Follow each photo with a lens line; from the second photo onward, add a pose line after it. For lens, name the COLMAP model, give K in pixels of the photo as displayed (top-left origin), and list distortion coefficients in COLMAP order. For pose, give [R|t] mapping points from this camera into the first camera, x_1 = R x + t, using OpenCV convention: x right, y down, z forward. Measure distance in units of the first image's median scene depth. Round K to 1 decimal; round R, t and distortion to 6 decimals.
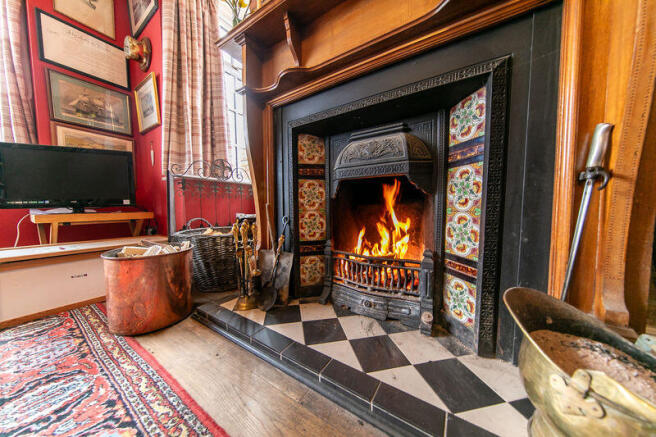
lens RADIAL K [[205.1, 0, 328.0], [0, 205.1, 218.5], [0, 0, 1]] dist [0.000750, 0.000133]
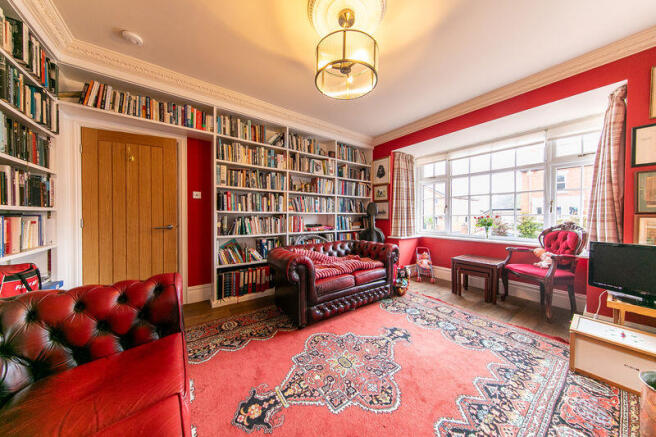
lens RADIAL K [[205.1, 0, 328.0], [0, 205.1, 218.5], [0, 0, 1]] dist [0.000750, 0.000133]
pose [[-0.373732, 0.010392, -0.927479, 0.451881], [-0.062193, 0.997406, 0.036236, -0.403405], [0.925449, 0.071225, -0.372116, -0.219681]]
